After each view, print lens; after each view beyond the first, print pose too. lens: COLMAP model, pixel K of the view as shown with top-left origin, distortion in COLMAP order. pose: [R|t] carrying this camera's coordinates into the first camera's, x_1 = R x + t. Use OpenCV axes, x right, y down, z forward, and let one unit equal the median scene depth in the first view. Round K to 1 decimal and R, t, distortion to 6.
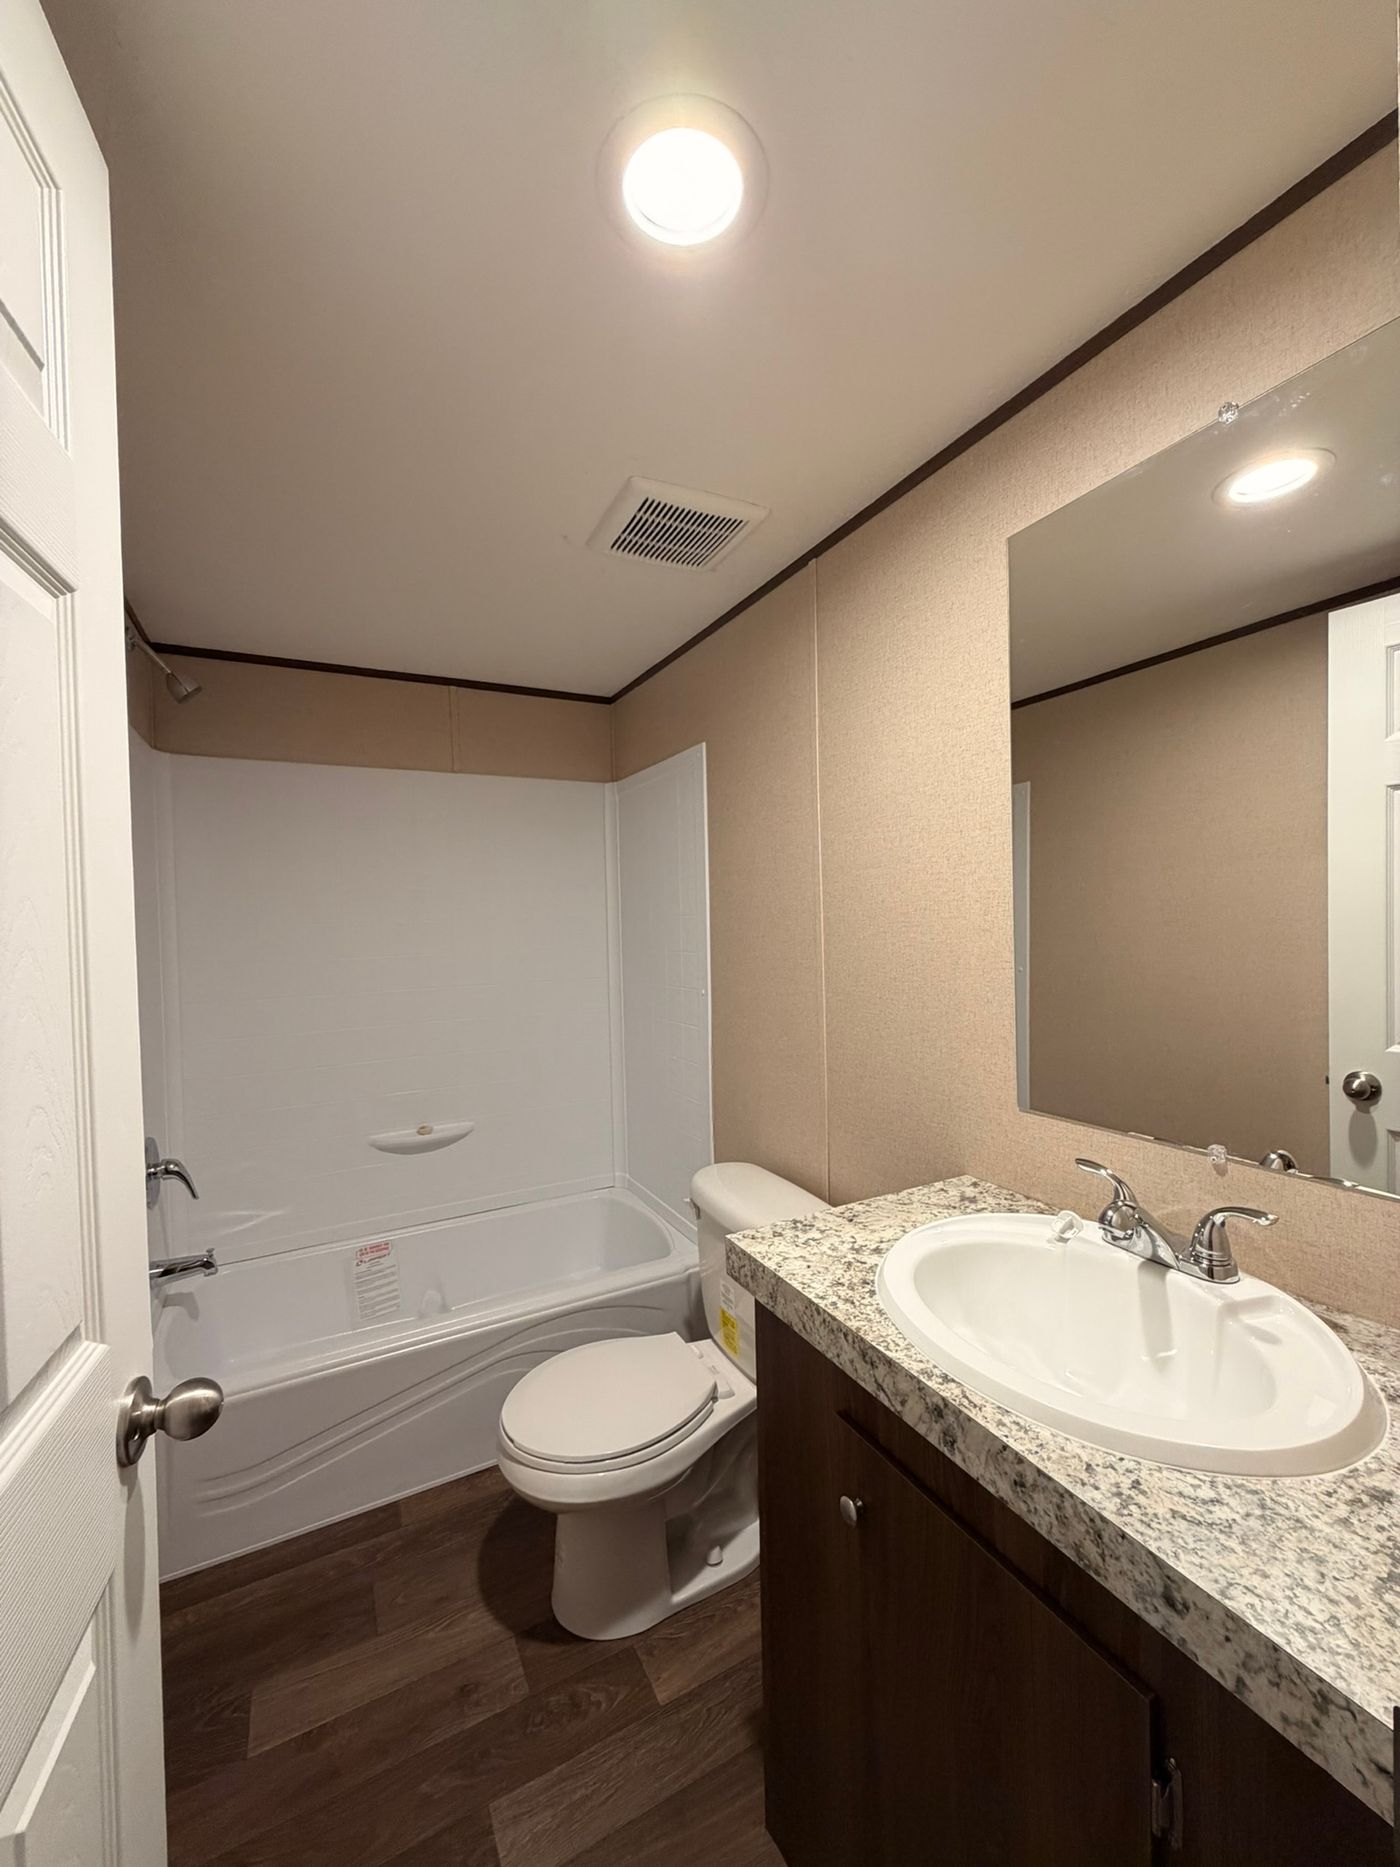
lens RADIAL K [[742.8, 0, 691.5], [0, 742.8, 932.1], [0, 0, 1]] dist [-0.001858, 0.000844]
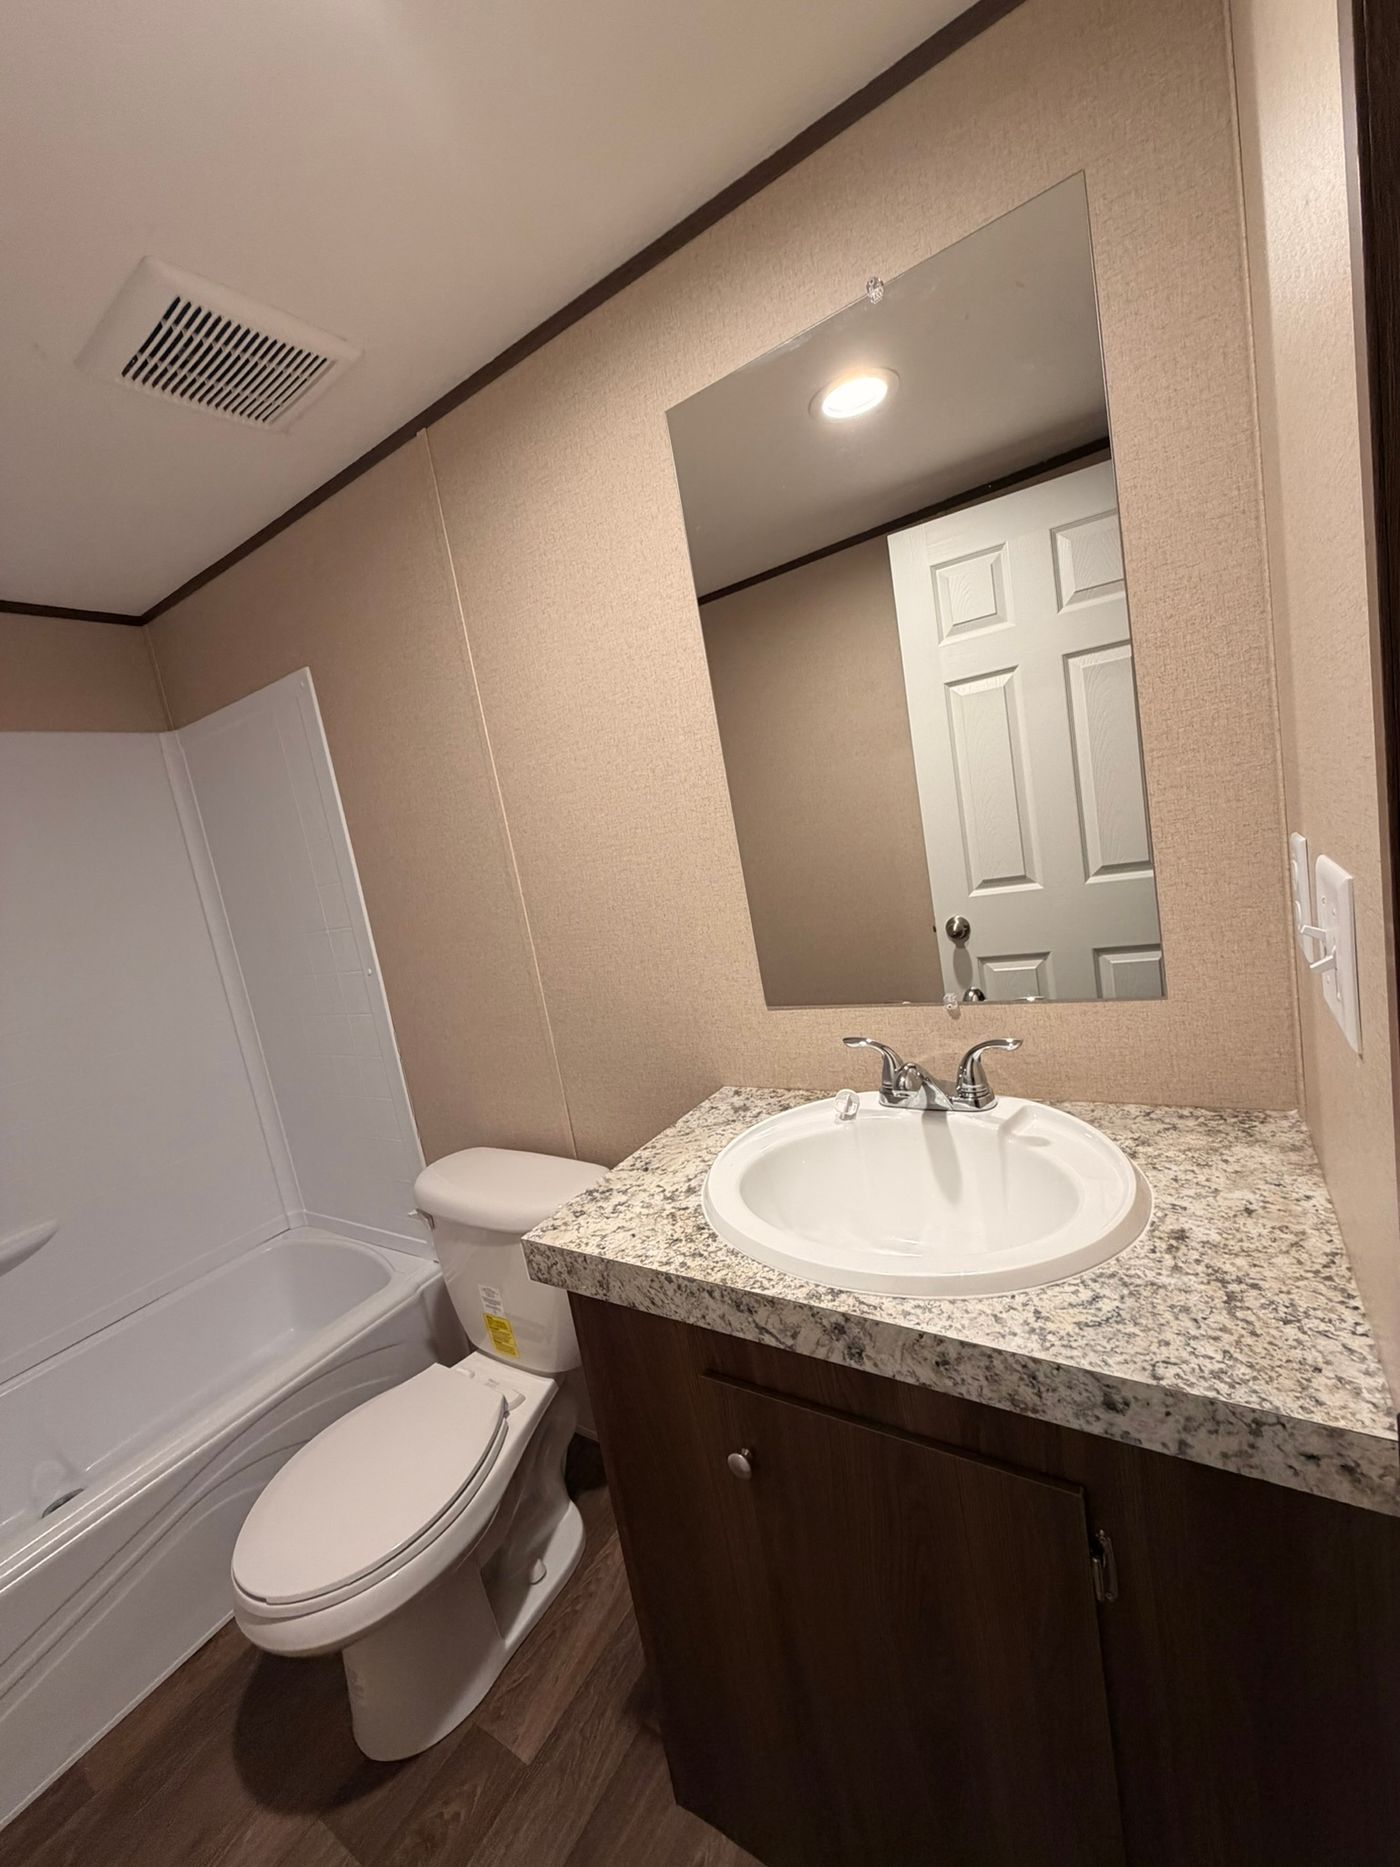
lens RADIAL K [[742.8, 0, 692.9], [0, 742.8, 934.4], [0, 0, 1]] dist [-0.001858, 0.000844]
pose [[0.859210, -0.193581, 0.473587, -0.098131], [0.160685, 0.980920, 0.109433, 0.010332], [-0.485735, -0.017928, 0.873922, 0.149726]]
